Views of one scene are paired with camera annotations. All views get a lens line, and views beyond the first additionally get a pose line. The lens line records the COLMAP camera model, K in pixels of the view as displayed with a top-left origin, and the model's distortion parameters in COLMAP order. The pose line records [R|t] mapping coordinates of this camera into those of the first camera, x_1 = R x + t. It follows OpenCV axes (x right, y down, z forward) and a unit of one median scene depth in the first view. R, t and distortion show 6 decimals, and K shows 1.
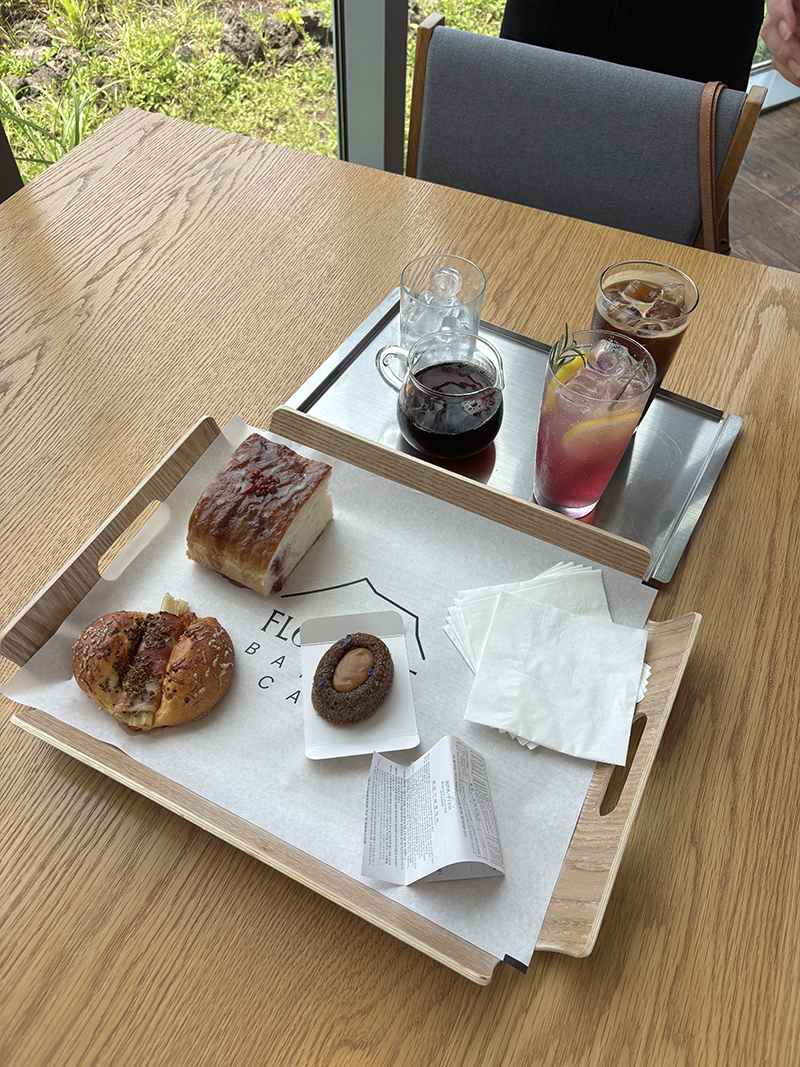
lens RADIAL K [[792.6, 0, 400.0], [0, 792.6, 533.5], [0, 0, 1]] dist [0.011197, 0.000070]
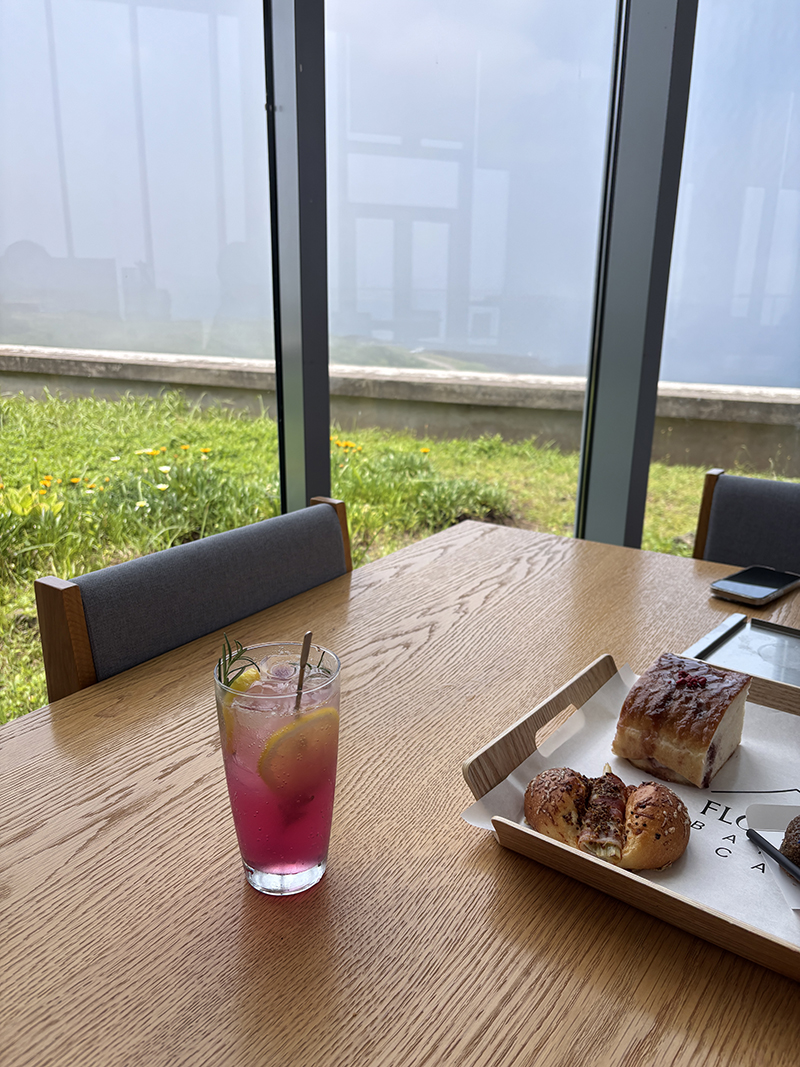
lens RADIAL K [[839.7, 0, 400.0], [0, 839.7, 533.5], [0, 0, 1]] dist [0.008329, 0.006630]
pose [[0.986435, 0.045526, -0.157710, -0.397246], [-0.134118, 0.777479, -0.614442, 0.547518], [0.094643, 0.627259, 0.773039, -0.057385]]
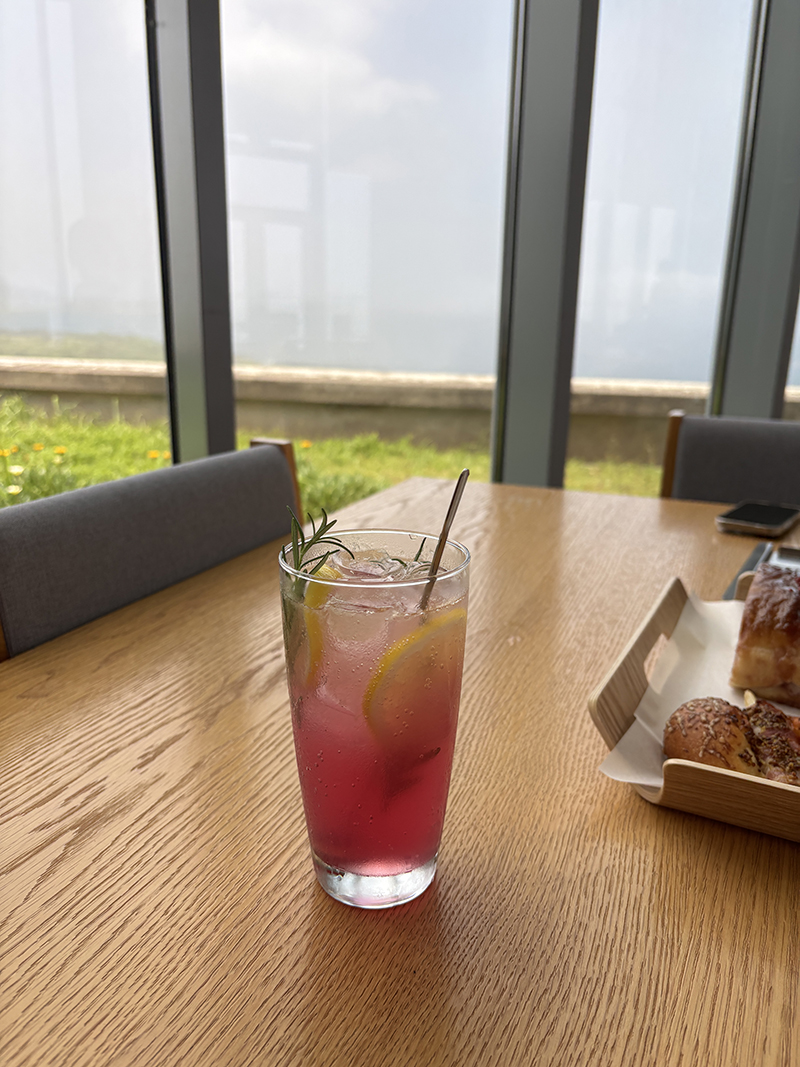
lens RADIAL K [[844.4, 0, 400.0], [0, 844.4, 533.5], [0, 0, 1]] dist [-0.001919, -0.008320]
pose [[0.999873, -0.002360, 0.015749, -0.649904], [0.011947, 0.765026, -0.643888, 0.491397], [-0.010529, 0.643995, 0.764958, 0.254477]]
